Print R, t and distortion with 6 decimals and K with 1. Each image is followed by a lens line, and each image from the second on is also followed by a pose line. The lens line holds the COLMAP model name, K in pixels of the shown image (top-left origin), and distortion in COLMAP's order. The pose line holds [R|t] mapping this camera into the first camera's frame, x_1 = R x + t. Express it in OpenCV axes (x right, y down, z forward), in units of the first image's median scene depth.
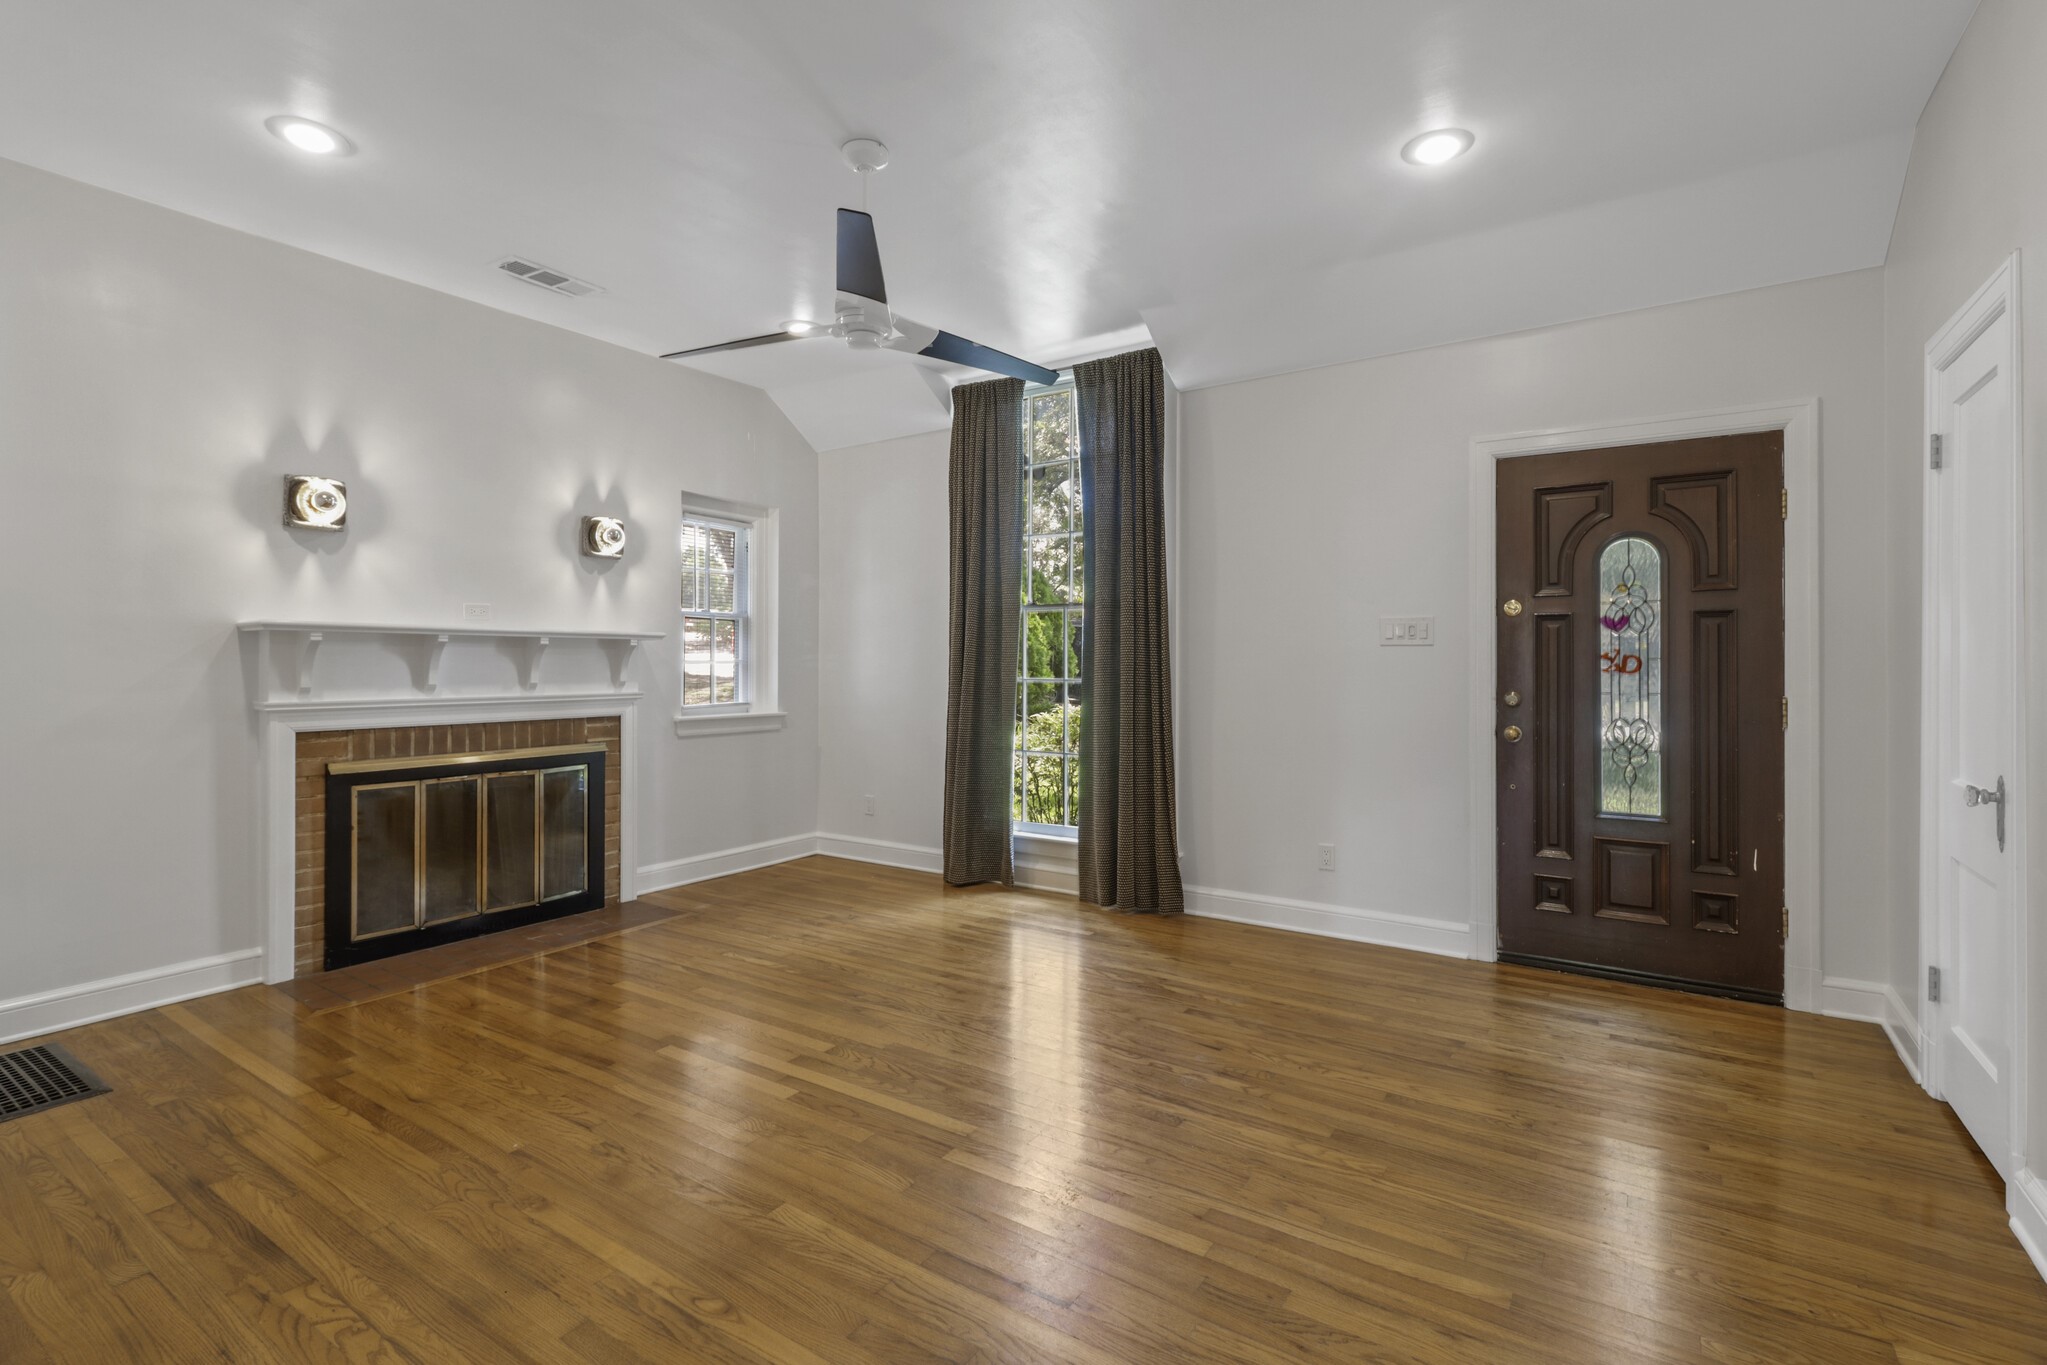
lens RADIAL K [[940.3, 0, 1018.2], [0, 940.3, 659.7], [0, 0, 1]] dist [0.000786, -0.000514]
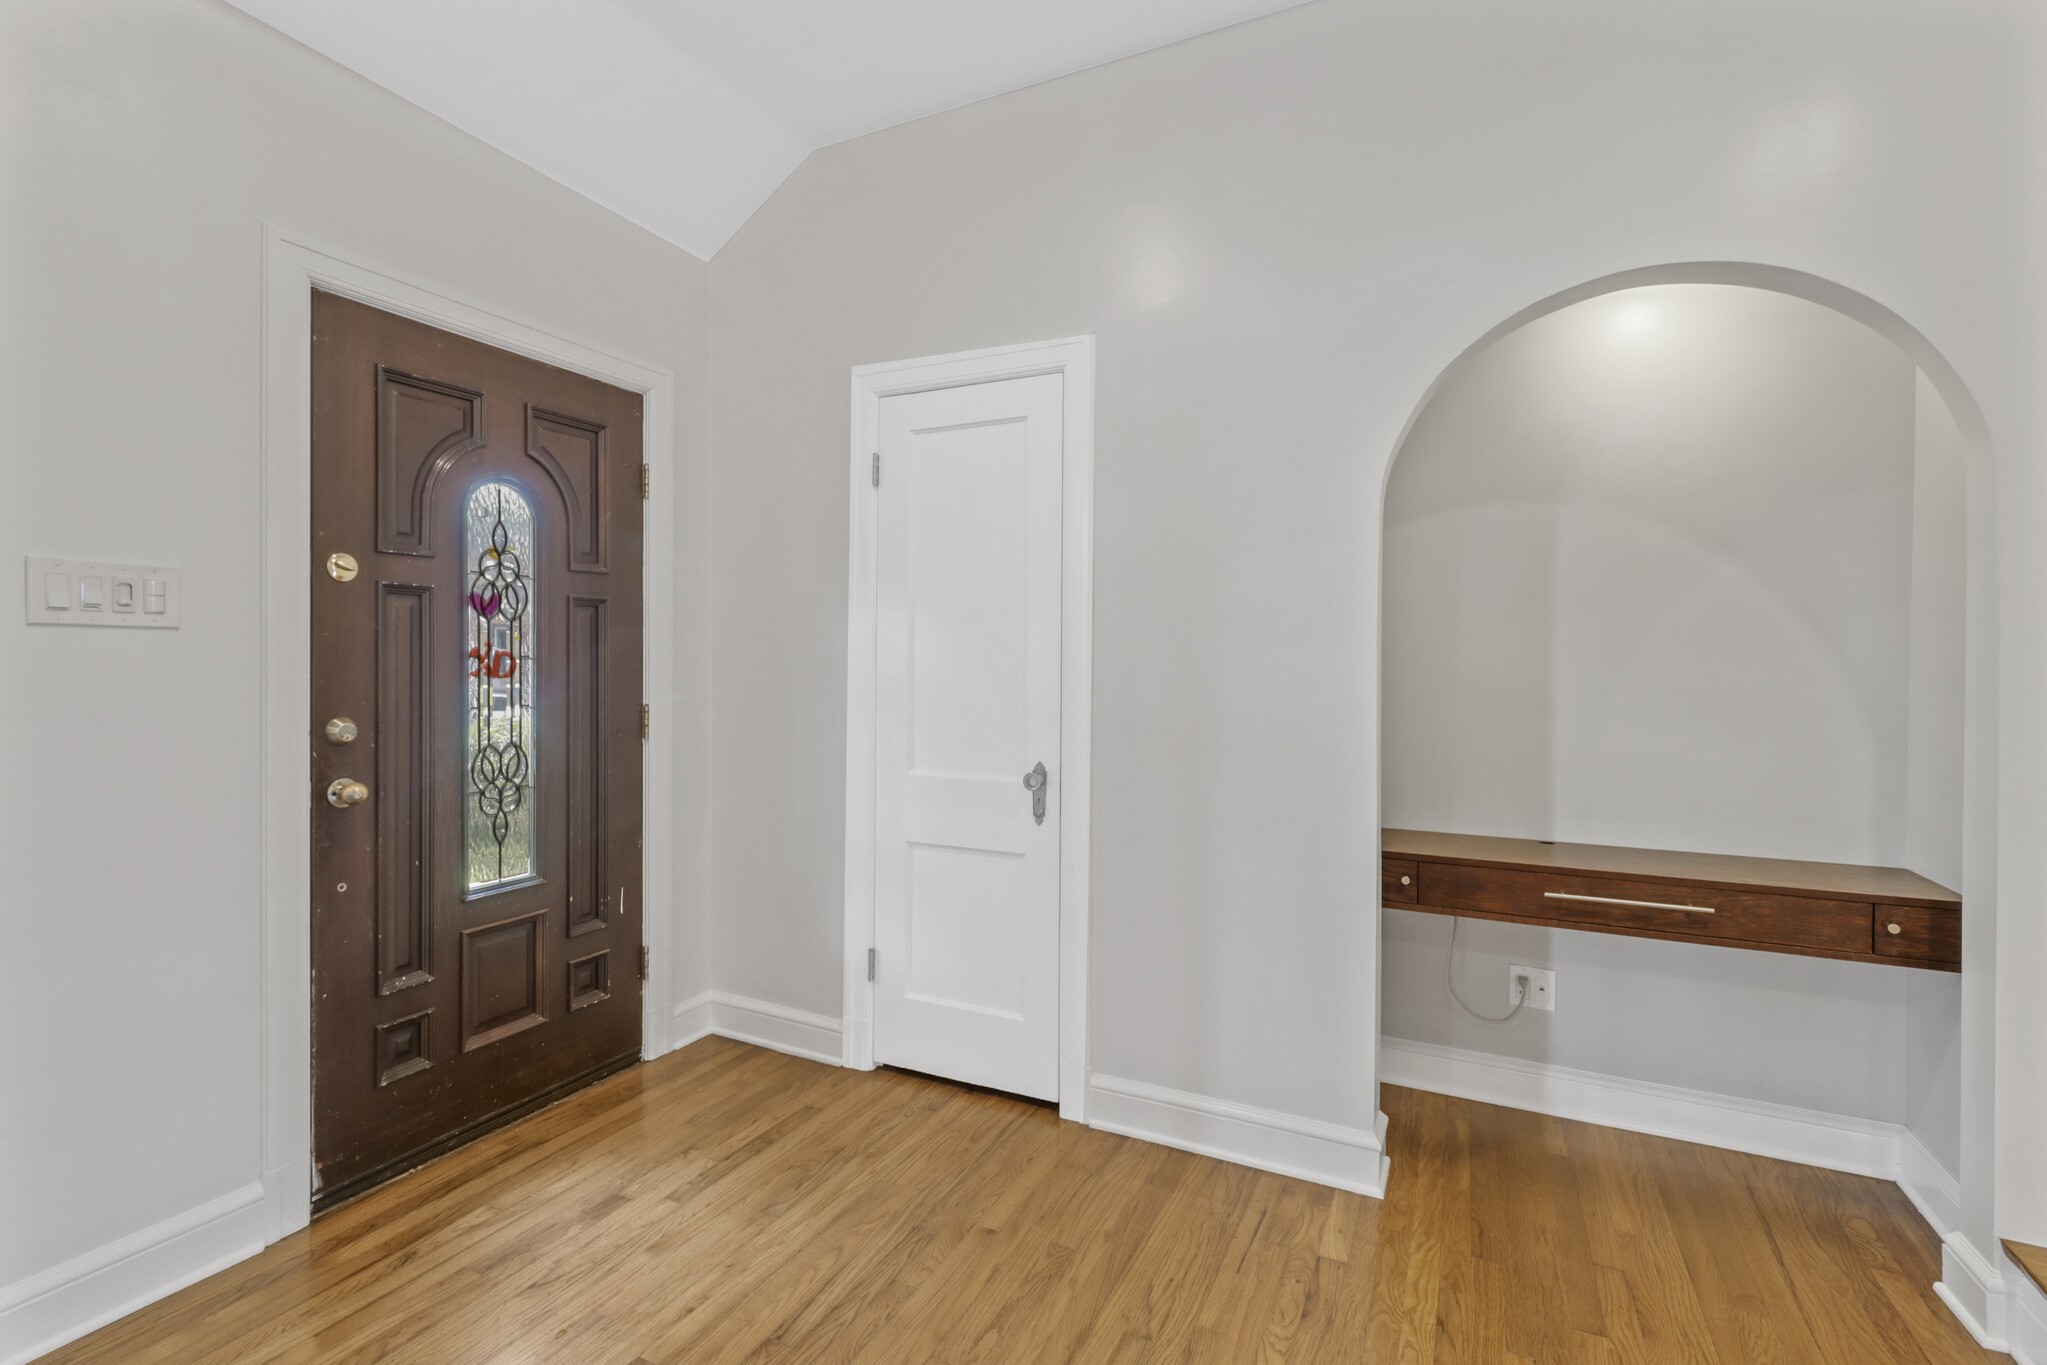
lens RADIAL K [[940.3, 0, 1018.2], [0, 940.3, 659.7], [0, 0, 1]] dist [0.000786, -0.000514]
pose [[-0.129317, -0.000134, 0.991603, -0.080607], [-0.008173, 0.999966, -0.000931, -0.002647], [-0.991570, -0.008225, -0.129314, 0.695986]]
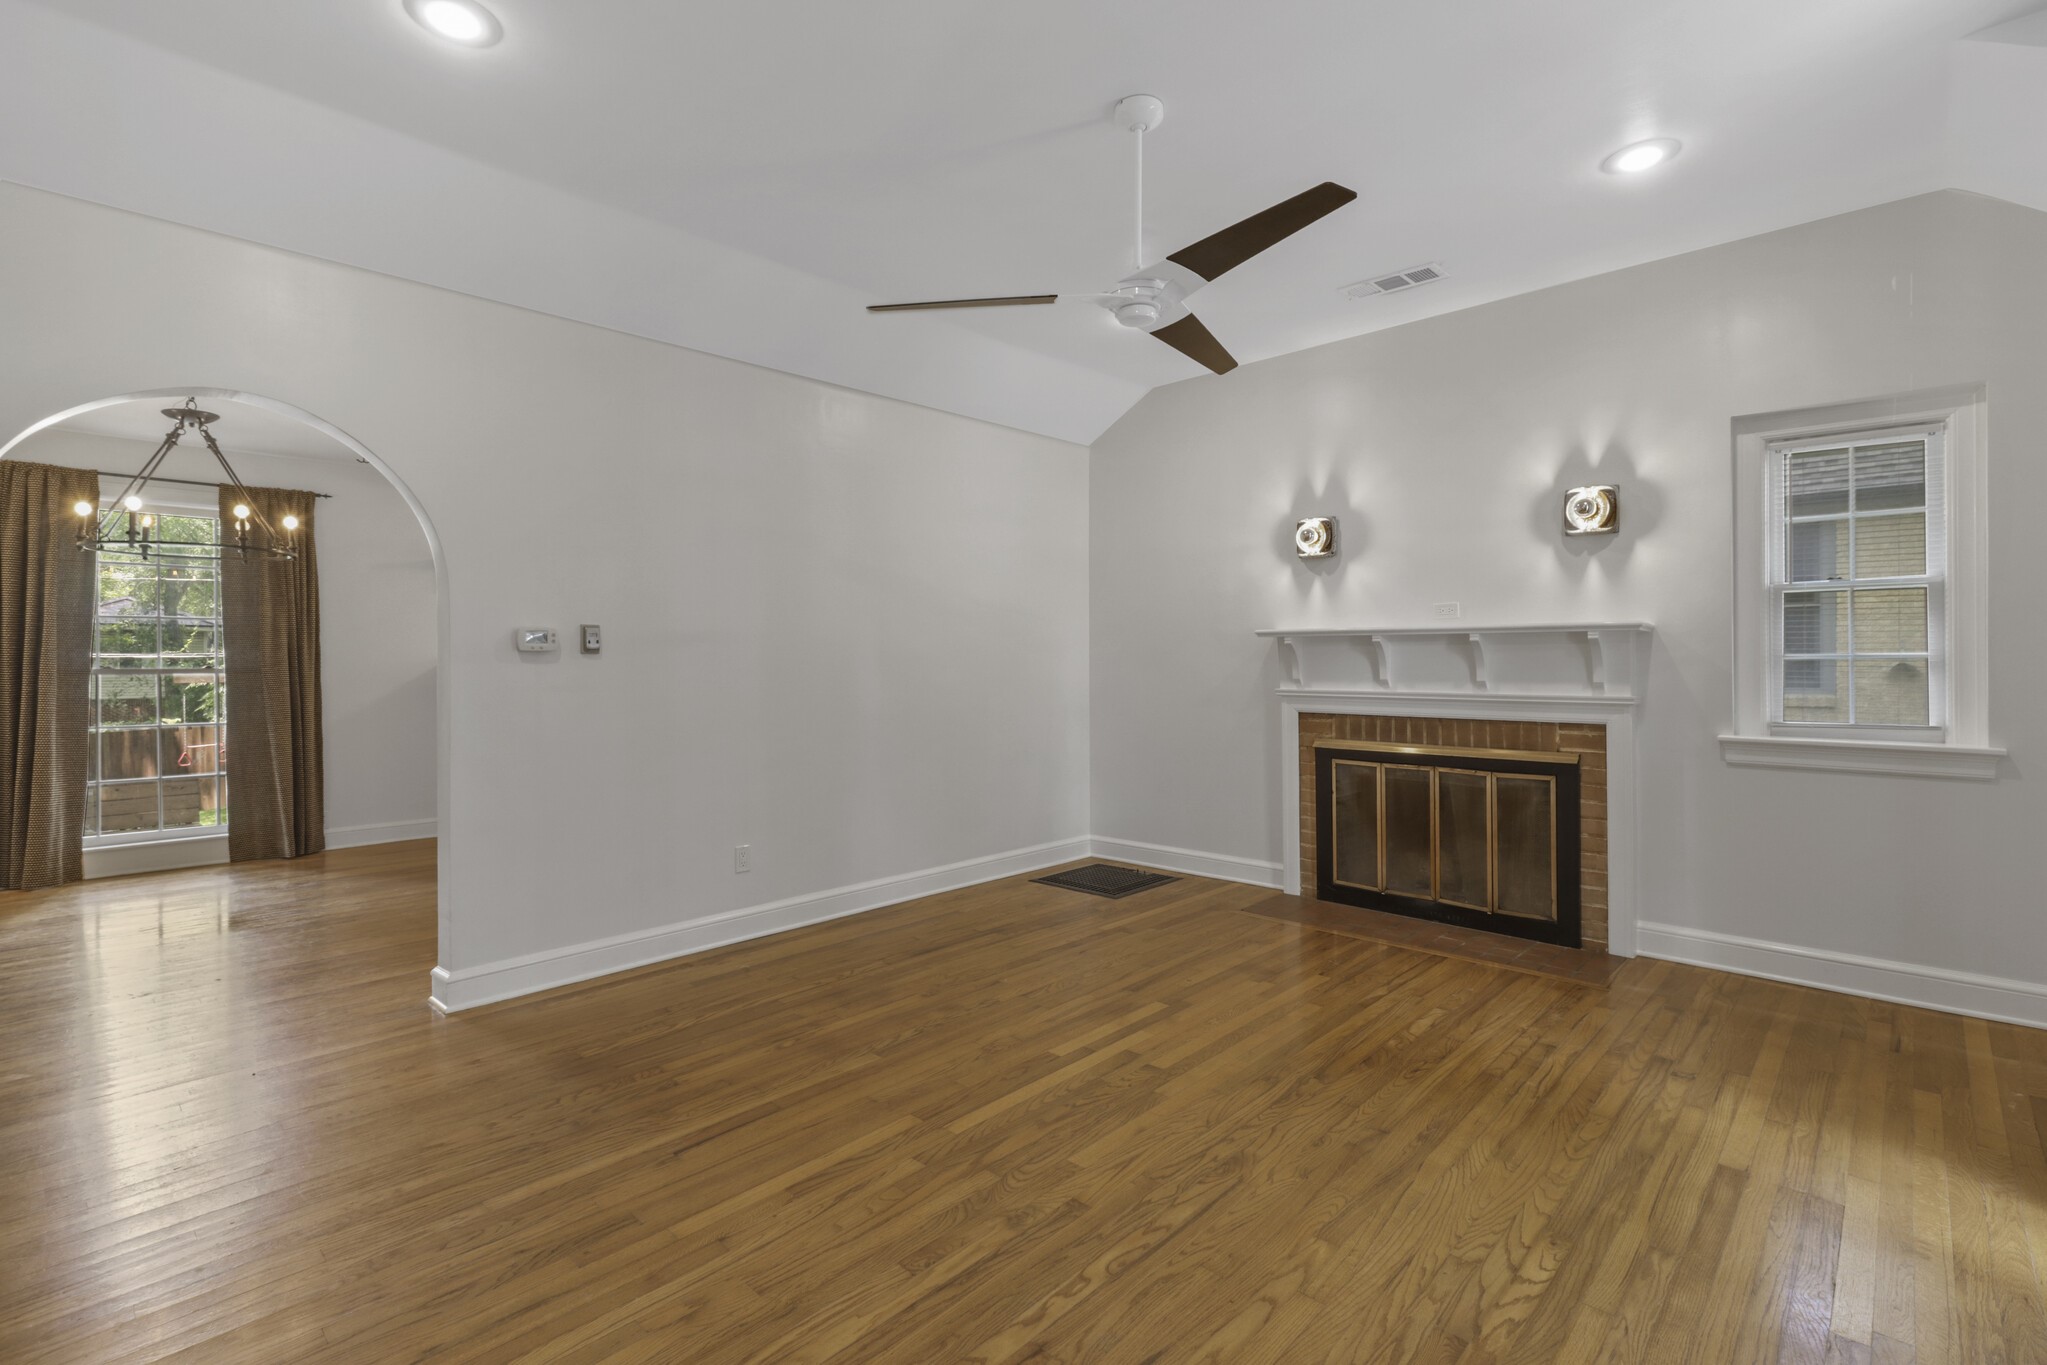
lens RADIAL K [[940.3, 0, 1018.2], [0, 940.3, 659.7], [0, 0, 1]] dist [0.000786, -0.000514]
pose [[-0.177861, -0.000019, -0.984056, 0.605820], [0.005457, 0.999985, -0.001006, 0.001393], [0.984040, -0.005549, -0.177859, 0.822328]]
